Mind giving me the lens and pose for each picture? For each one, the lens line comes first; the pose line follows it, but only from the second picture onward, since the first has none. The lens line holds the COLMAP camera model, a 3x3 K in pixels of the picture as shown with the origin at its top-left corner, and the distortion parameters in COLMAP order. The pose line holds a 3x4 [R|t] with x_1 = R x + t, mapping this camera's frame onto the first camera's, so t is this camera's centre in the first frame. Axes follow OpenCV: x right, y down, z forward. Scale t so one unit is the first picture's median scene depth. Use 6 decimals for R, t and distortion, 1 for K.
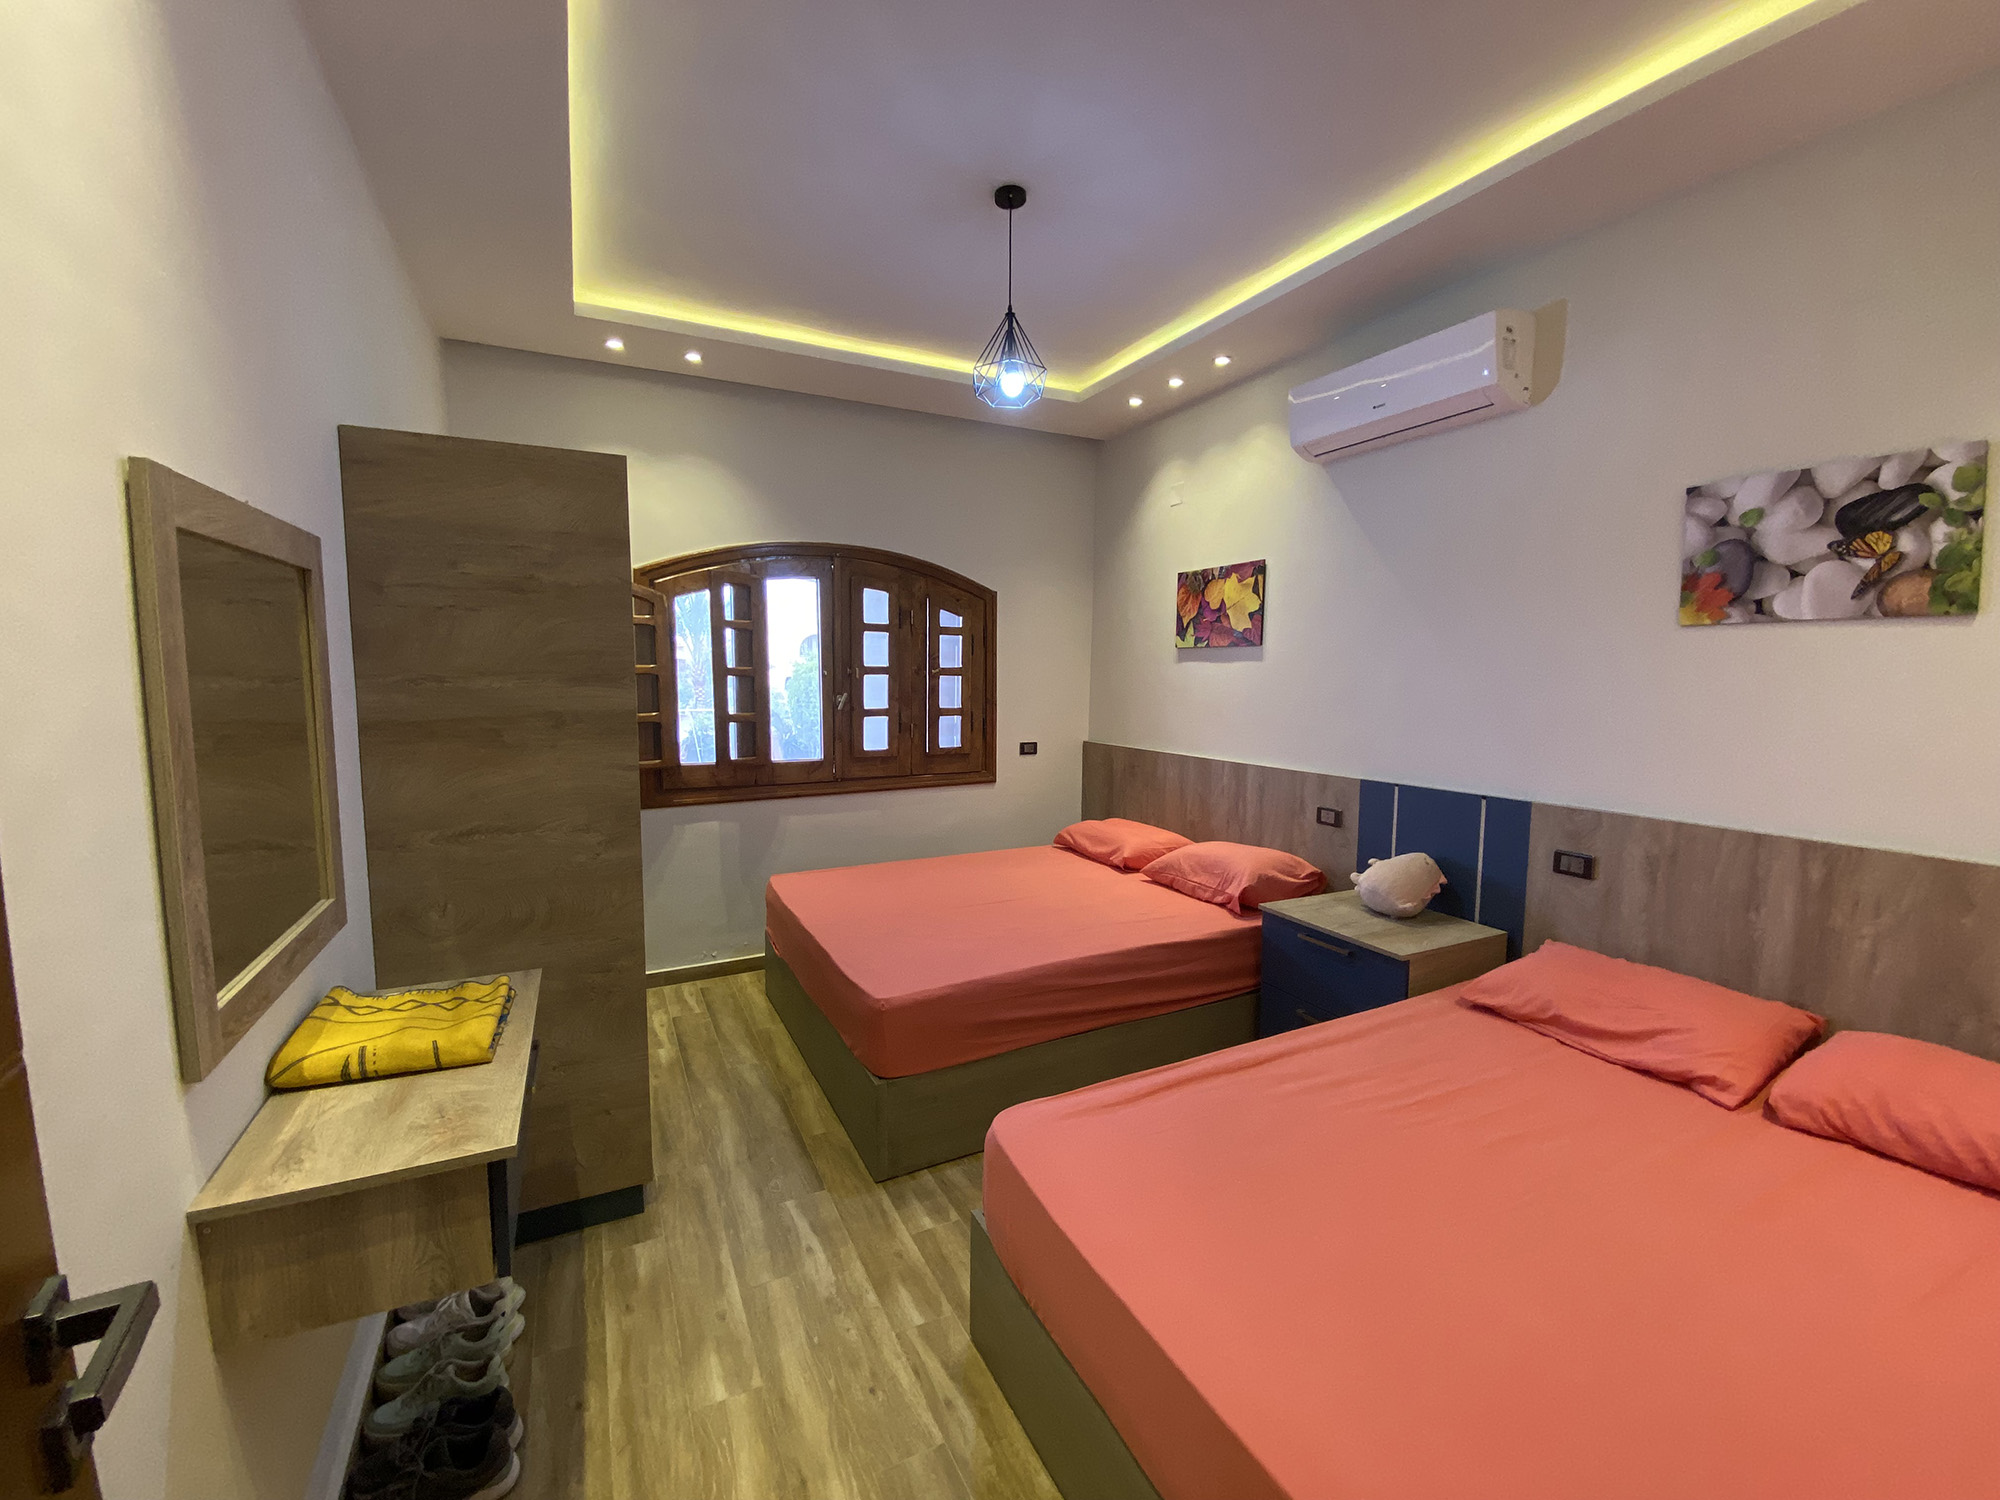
lens RADIAL K [[809.1, 0, 1000.0], [0, 809.1, 750.0], [0, 0, 1]] dist [0.031405, -0.028317]
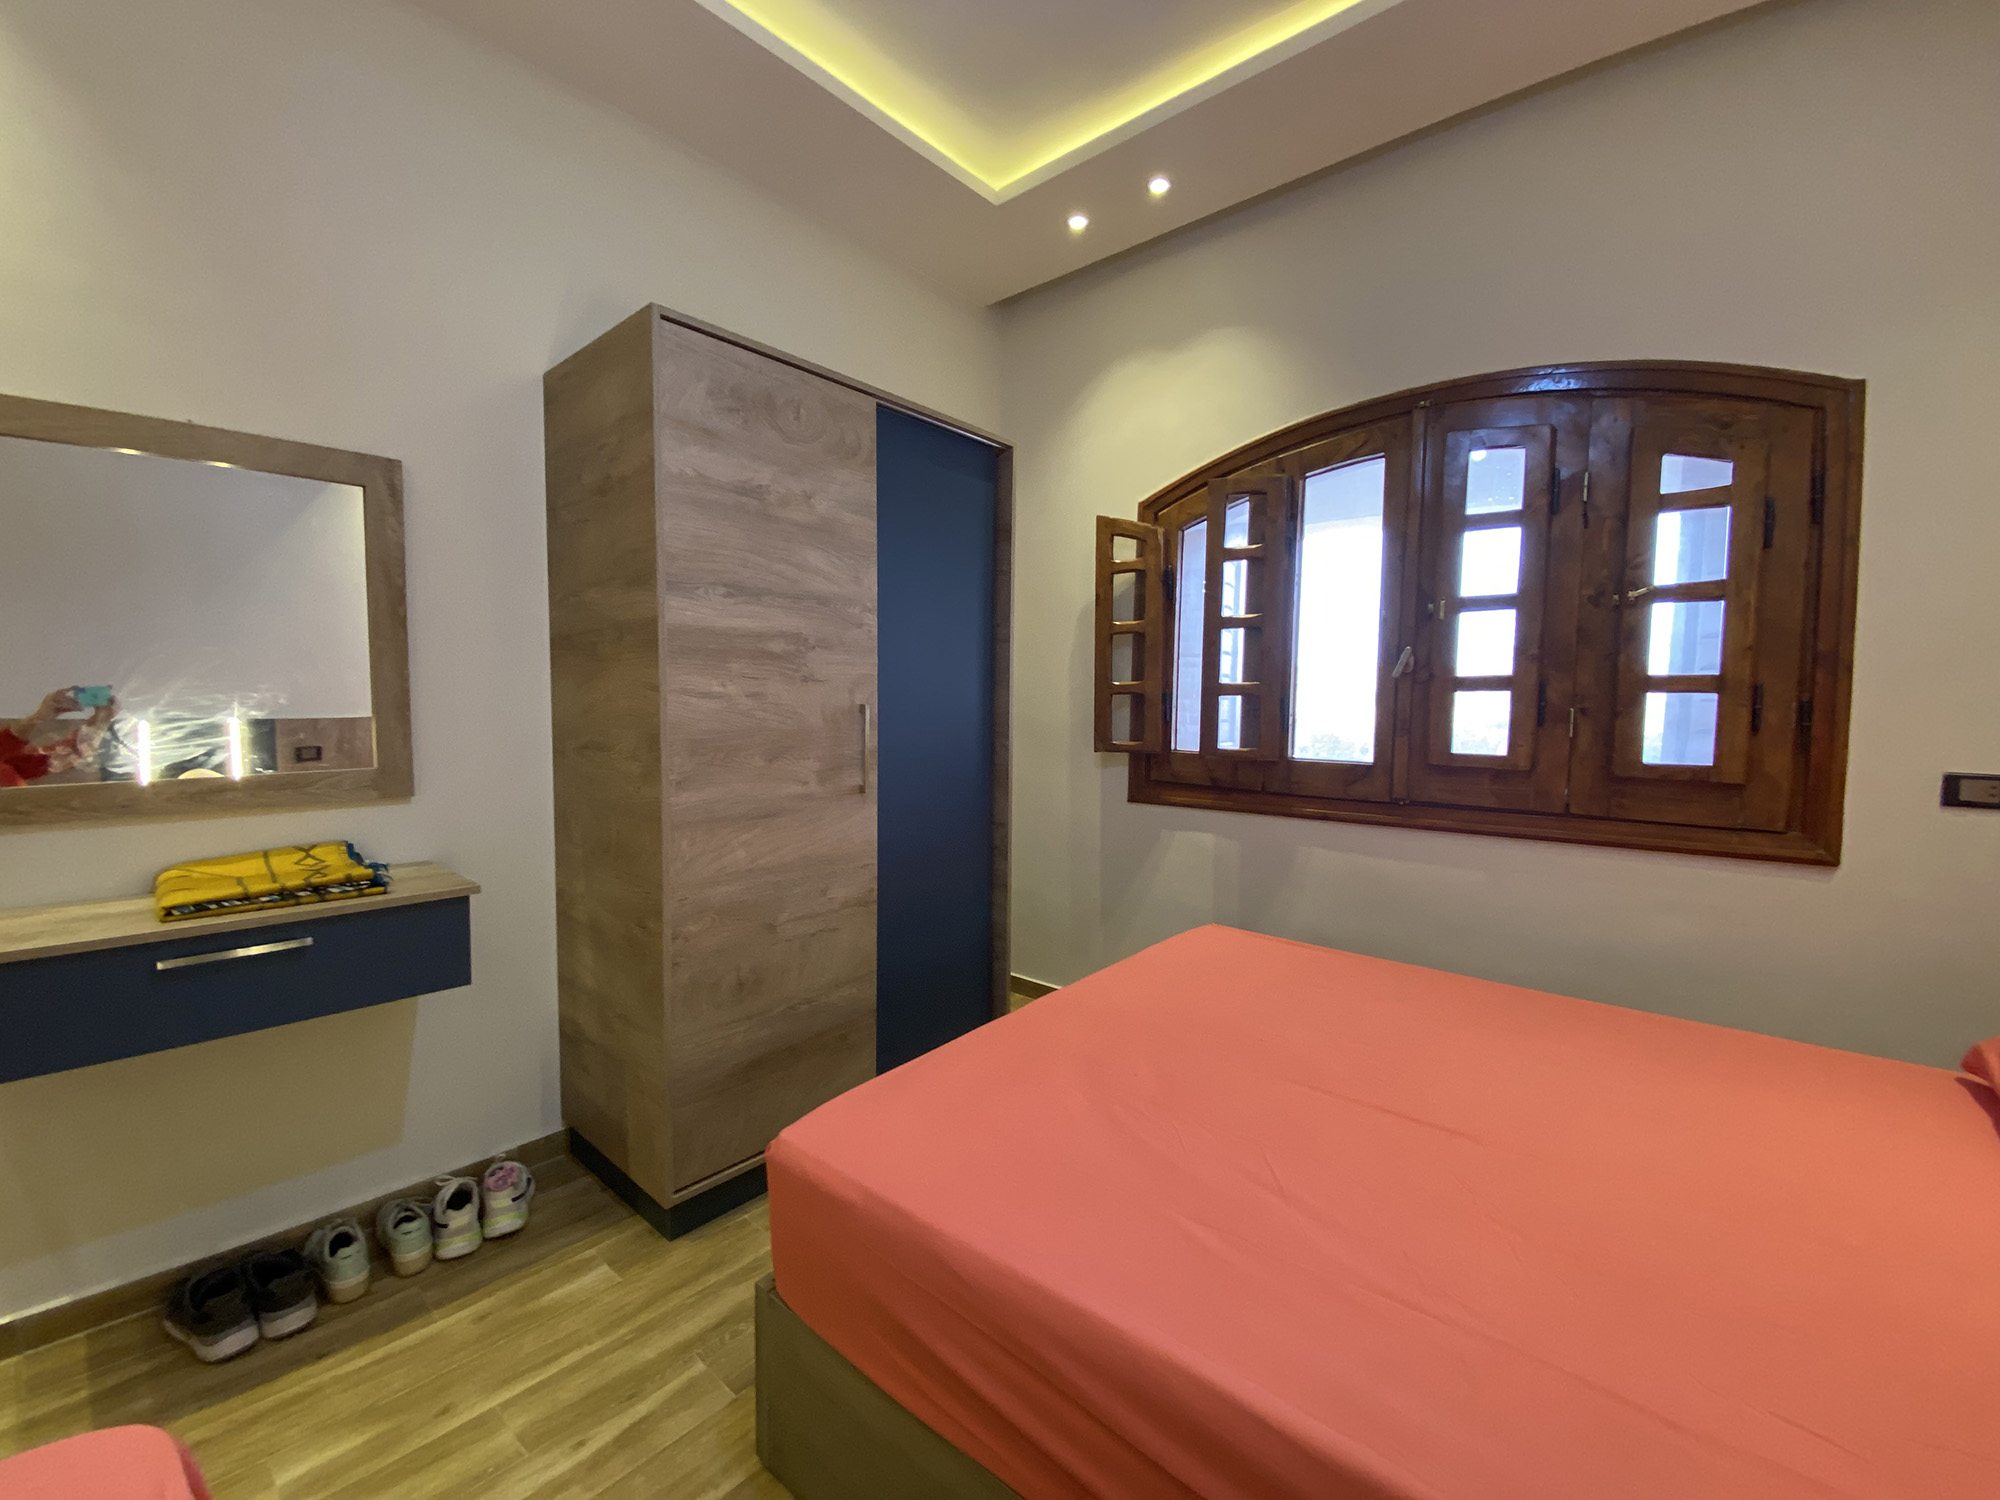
lens RADIAL K [[809.1, 0, 1000.0], [0, 809.1, 750.0], [0, 0, 1]] dist [0.031405, -0.028317]
pose [[0.378004, 0.050025, -0.924451, 0.287213], [-0.096602, 0.995220, 0.014354, 0.025992], [0.920750, 0.083877, 0.381029, 0.662067]]
